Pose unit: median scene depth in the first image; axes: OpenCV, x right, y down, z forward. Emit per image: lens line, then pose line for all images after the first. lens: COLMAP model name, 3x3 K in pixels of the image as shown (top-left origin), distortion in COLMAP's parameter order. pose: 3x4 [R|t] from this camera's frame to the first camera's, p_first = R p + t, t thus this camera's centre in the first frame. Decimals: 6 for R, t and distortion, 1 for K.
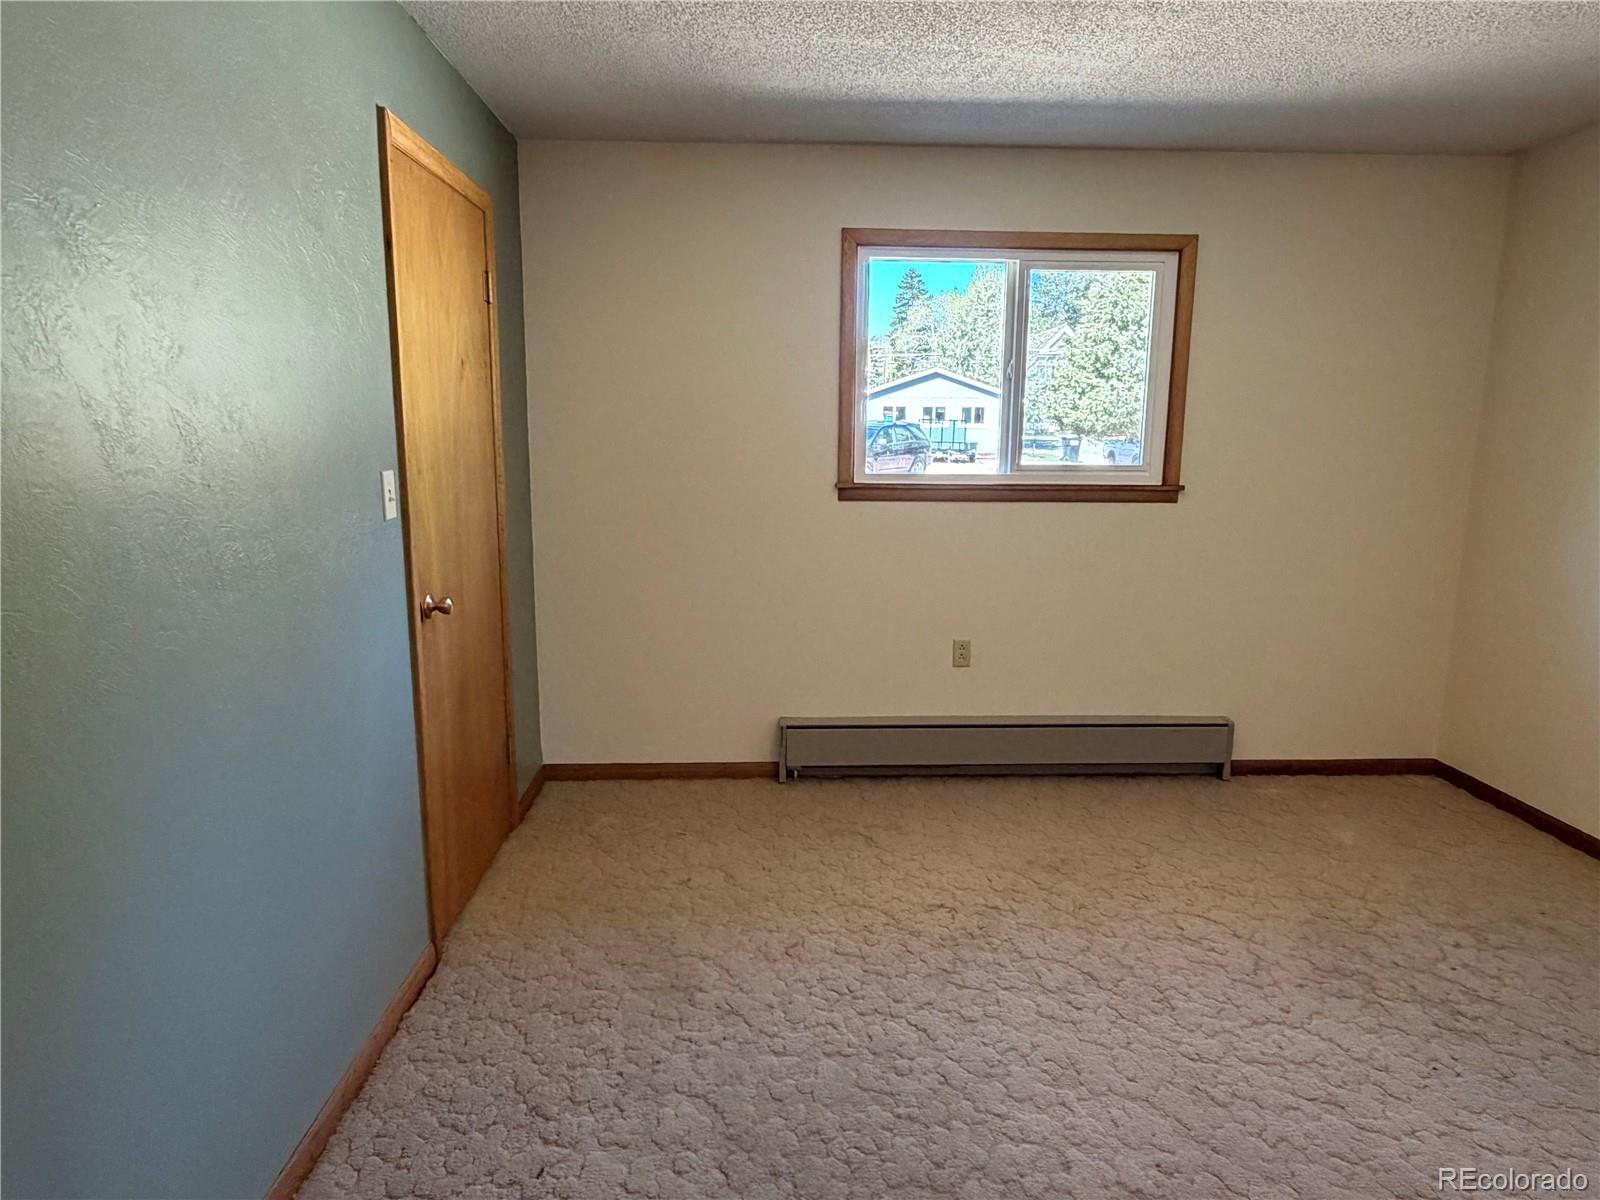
lens RADIAL K [[972.2, 0, 798.3], [0, 972.2, 601.3], [0, 0, 1]] dist [-0.001831, -0.001402]
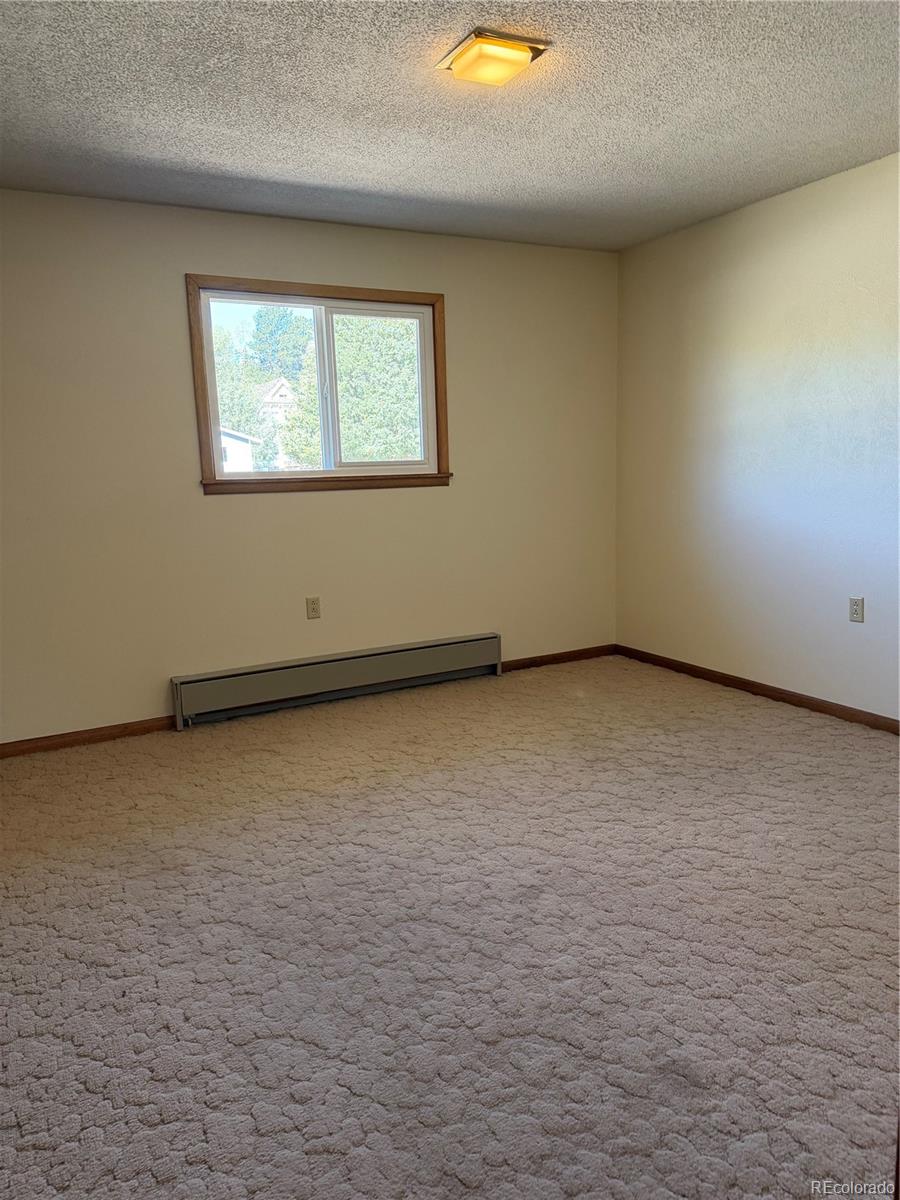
lens RADIAL K [[829.4, 0, 450.3], [0, 829.4, 596.0], [0, 0, 1]] dist [0.111033, -0.144469]
pose [[0.899558, -0.104549, 0.424104, -0.156337], [0.114206, 0.993453, 0.002662, 0.062736], [-0.421606, 0.046041, 0.905610, -0.105648]]
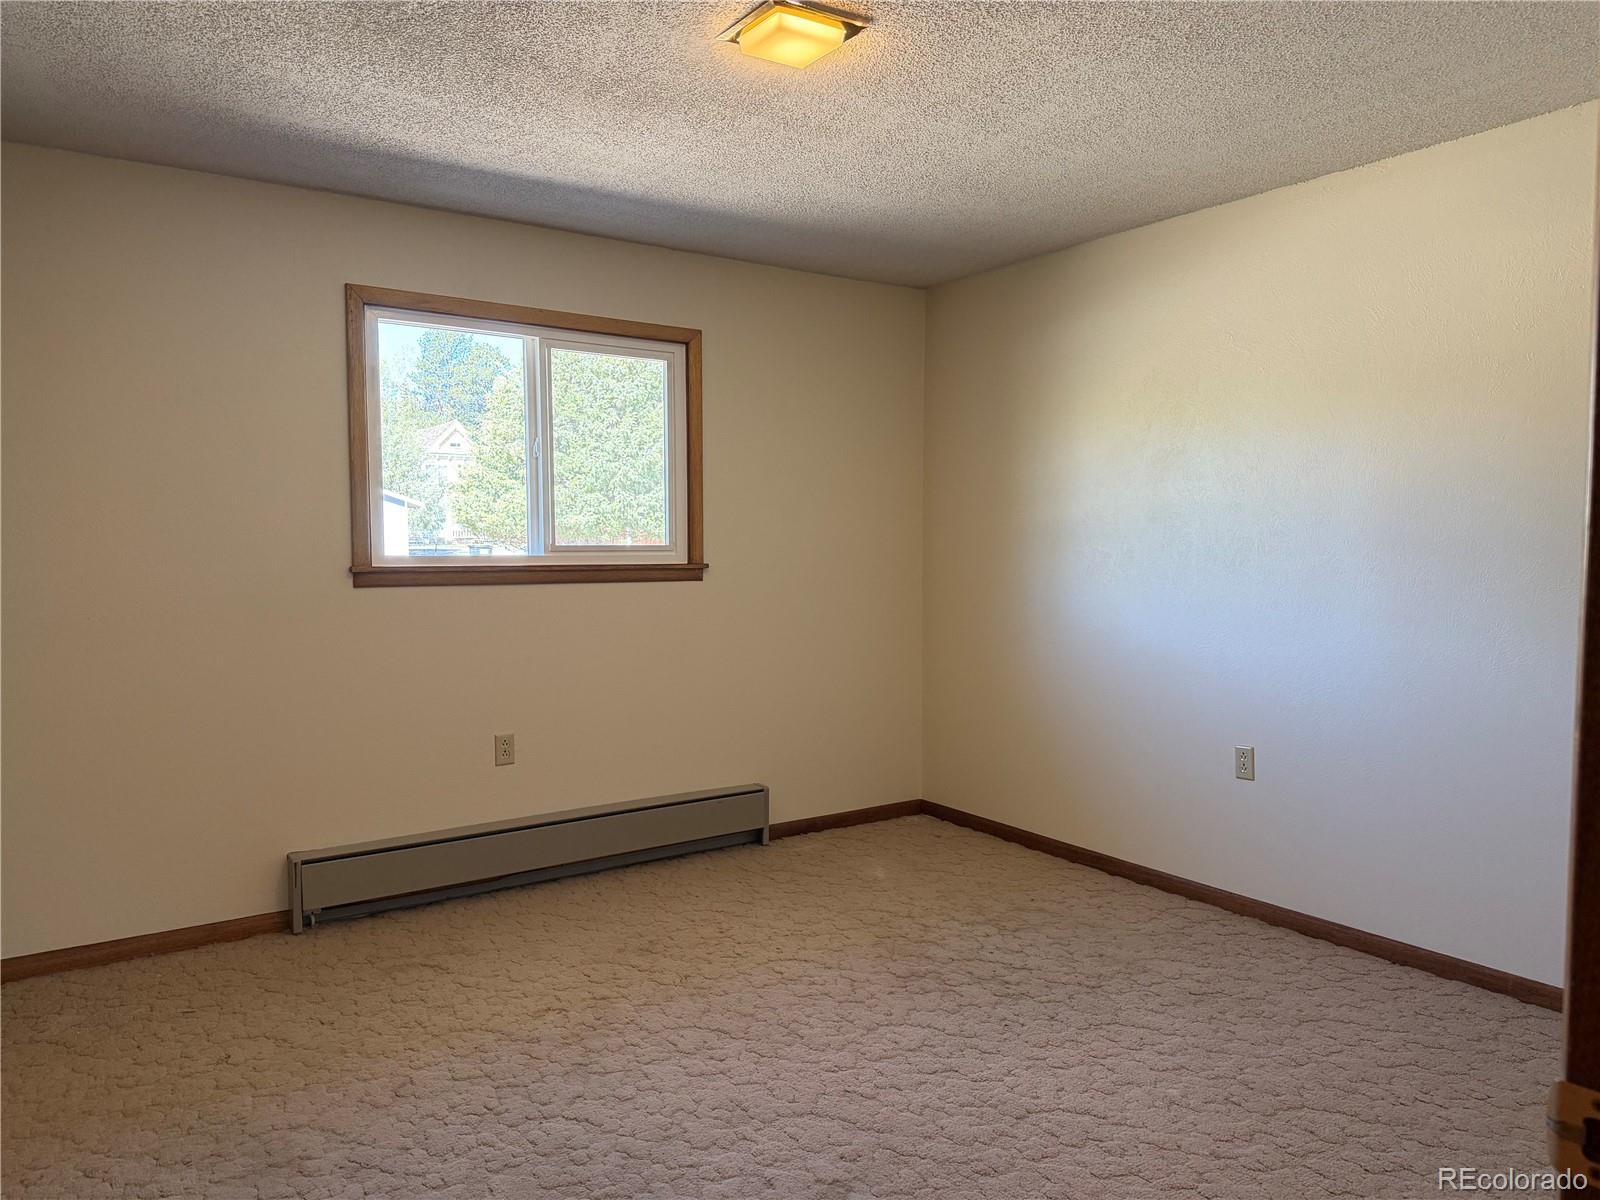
lens RADIAL K [[1108.4, 0, 799.7], [0, 1108.4, 609.6], [0, 0, 1]] dist [0.081455, -0.122787]
pose [[0.848459, -0.041453, 0.527635, -0.162647], [0.099903, 0.991550, -0.082748, 0.041504], [-0.519746, 0.122921, 0.845431, -0.055418]]
